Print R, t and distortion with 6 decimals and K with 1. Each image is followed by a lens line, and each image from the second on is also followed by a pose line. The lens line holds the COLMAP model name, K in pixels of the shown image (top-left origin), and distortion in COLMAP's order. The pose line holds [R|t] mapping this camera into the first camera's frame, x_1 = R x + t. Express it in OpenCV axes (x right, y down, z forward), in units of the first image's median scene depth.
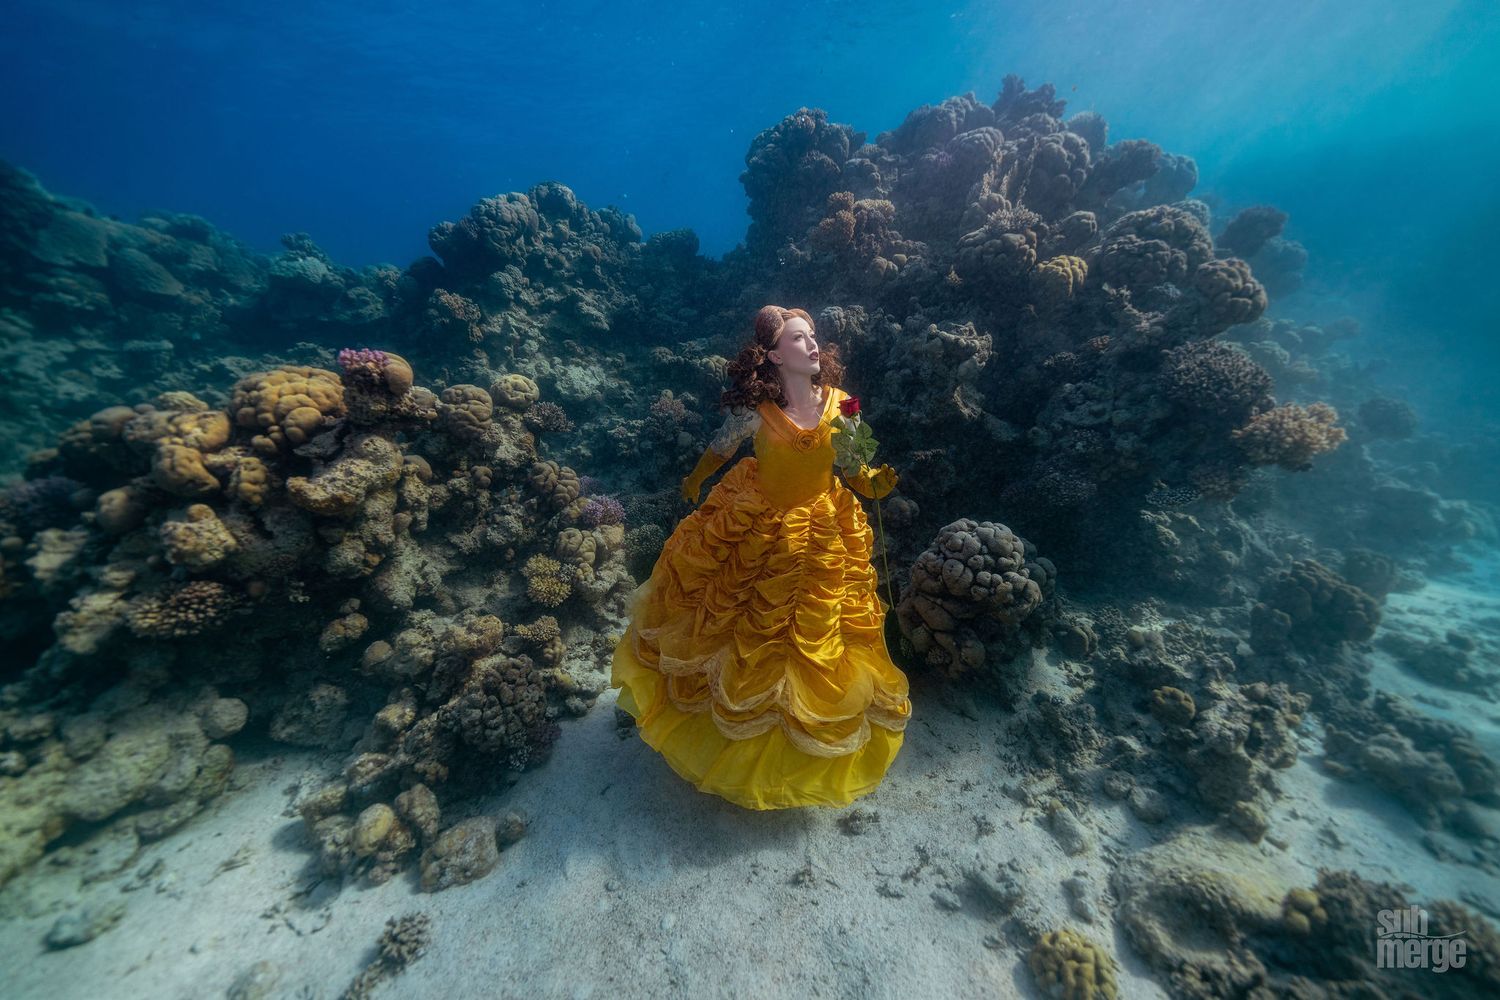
lens RADIAL K [[595.2, 0, 732.0], [0, 595.2, 509.6], [0, 0, 1]] dist [-0.000171, 0.001002]
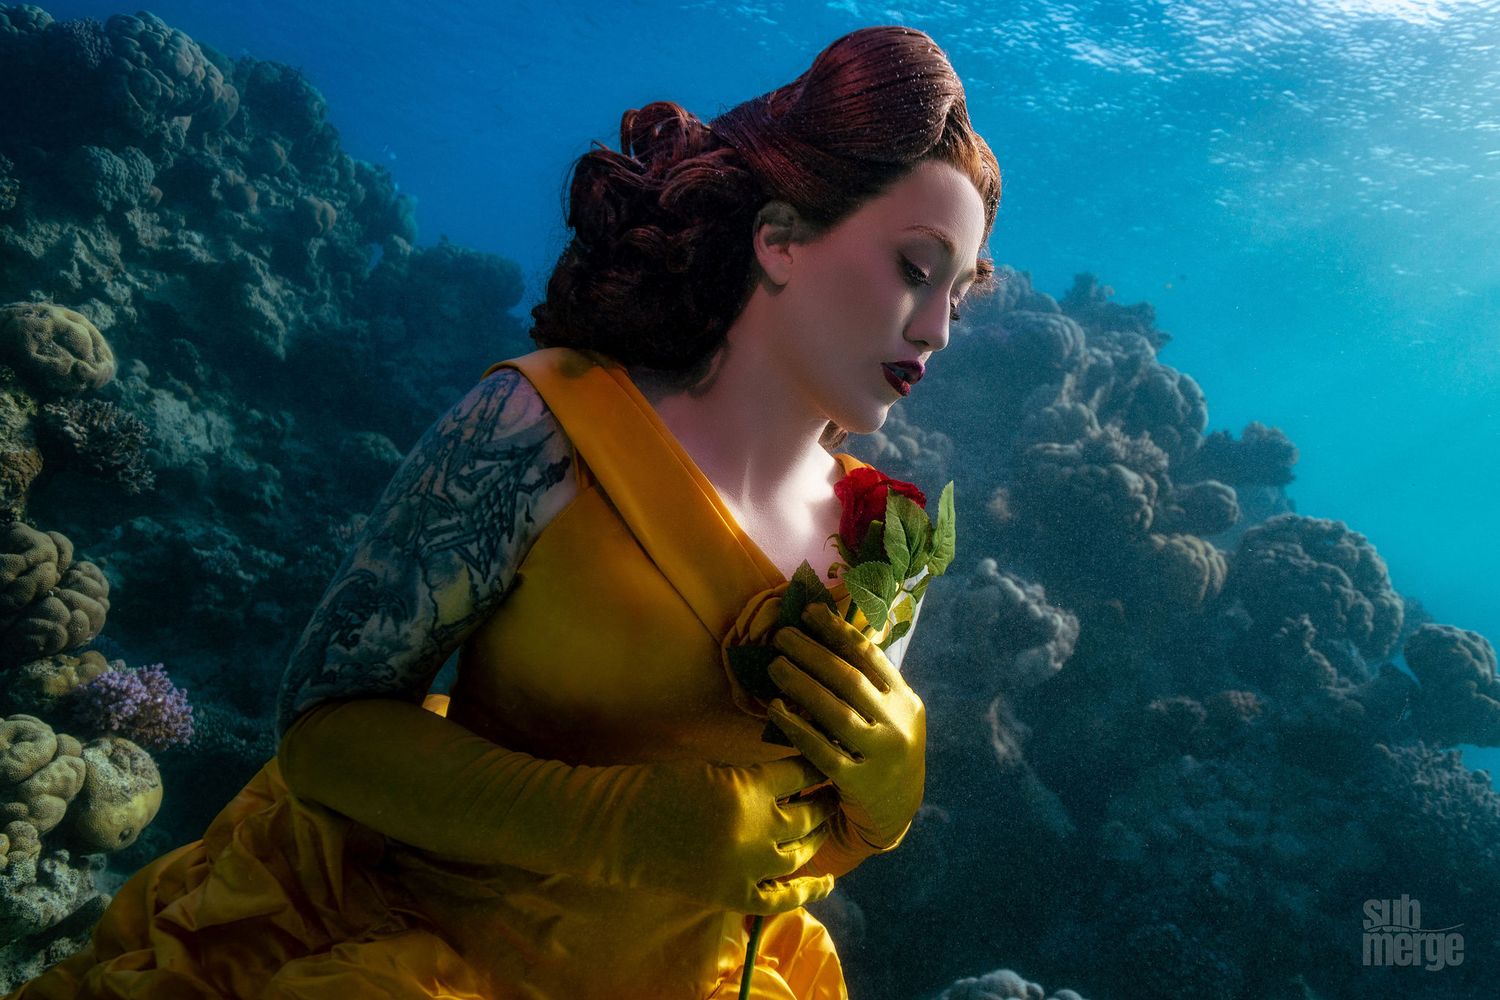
lens RADIAL K [[1111.5, 0, 748.7], [0, 1111.5, 496.4], [0, 0, 1]] dist [0.018351, 0.000638]
pose [[0.891906, 0.374706, 0.253176, -0.093783], [-0.260802, 0.883576, -0.388942, 0.057246], [-0.369439, 0.280871, 0.885791, 0.176778]]
